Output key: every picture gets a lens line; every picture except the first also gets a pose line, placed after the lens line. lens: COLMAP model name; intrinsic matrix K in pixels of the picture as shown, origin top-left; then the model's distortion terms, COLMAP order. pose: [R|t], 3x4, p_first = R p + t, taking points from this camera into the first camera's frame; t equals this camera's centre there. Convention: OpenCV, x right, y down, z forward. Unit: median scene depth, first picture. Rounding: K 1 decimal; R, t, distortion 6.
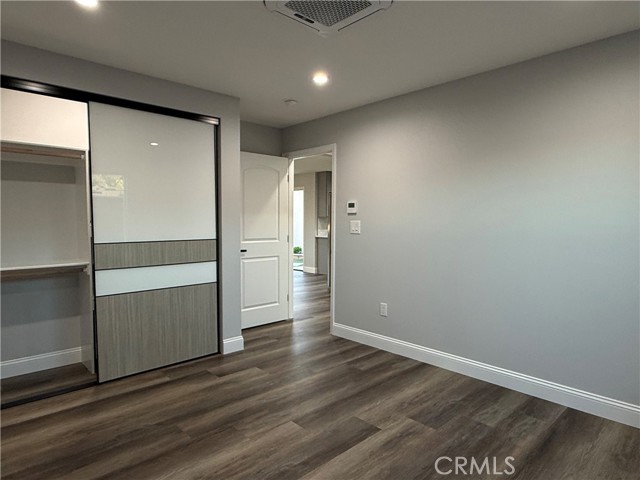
lens RADIAL K [[392.7, 0, 320.0], [0, 392.7, 240.0], [0, 0, 1]] dist [-0.000115, 0.001088]
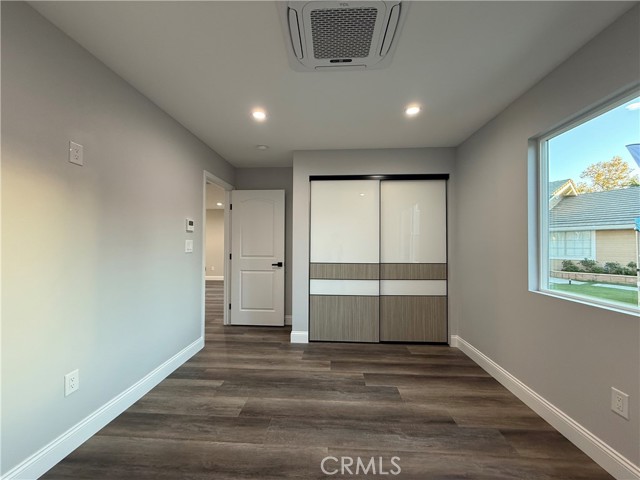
lens RADIAL K [[253.7, 0, 318.2], [0, 253.7, 239.8], [0, 0, 1]] dist [0.000783, 0.000257]
pose [[0.670328, -0.018989, -0.741822, 0.415744], [-0.047542, 0.996520, -0.068468, -0.015222], [0.740541, 0.081164, 0.667092, 0.500694]]
